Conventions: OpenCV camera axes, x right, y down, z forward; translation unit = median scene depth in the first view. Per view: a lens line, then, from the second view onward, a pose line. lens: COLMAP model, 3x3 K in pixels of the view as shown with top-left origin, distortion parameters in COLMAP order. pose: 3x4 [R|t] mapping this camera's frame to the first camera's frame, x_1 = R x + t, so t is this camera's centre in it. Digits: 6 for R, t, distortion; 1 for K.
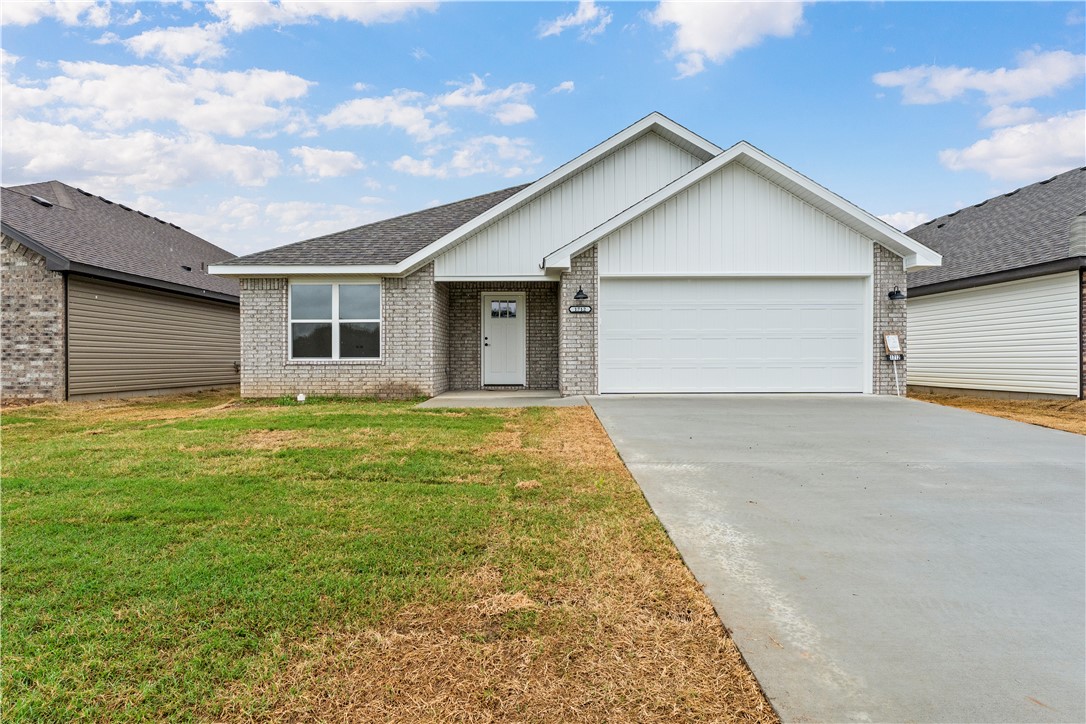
lens RADIAL K [[556.0, 0, 546.0], [0, 556.0, 362.8], [0, 0, 1]] dist [0.004818, -0.000160]
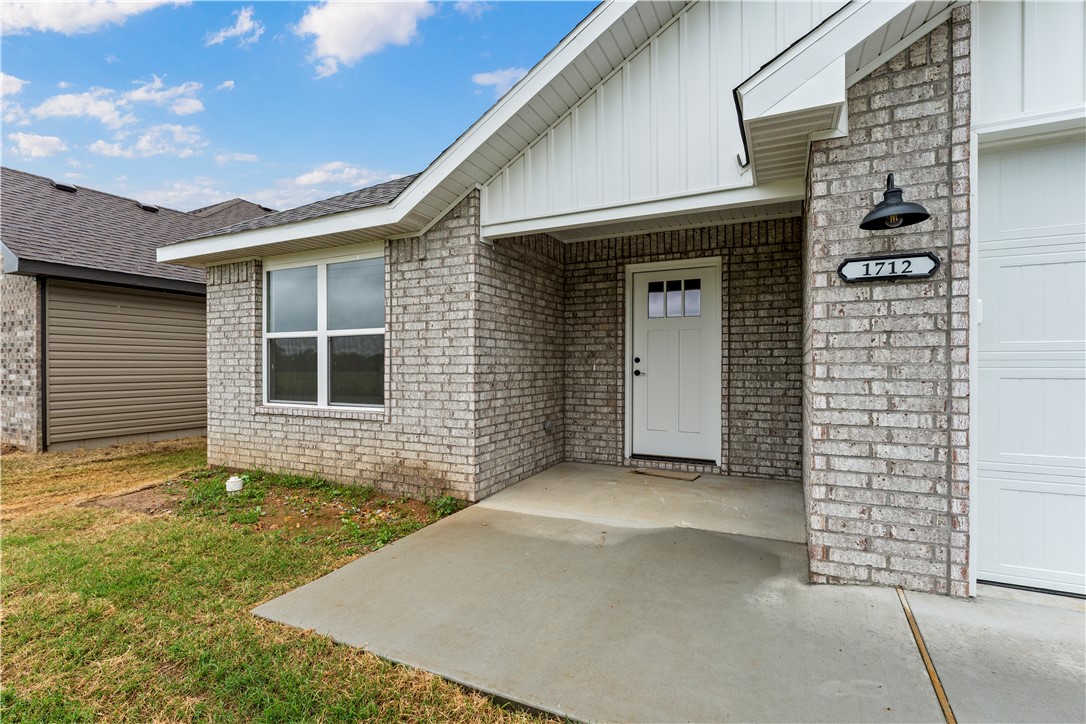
lens RADIAL K [[498.3, 0, 543.2], [0, 498.3, 365.5], [0, 0, 1]] dist [-0.000703, -0.000160]
pose [[0.890268, 0.005185, -0.455408, 0.022462], [-0.005023, 0.999986, 0.001566, -0.046864], [0.455410, 0.000894, 0.890281, 0.681017]]
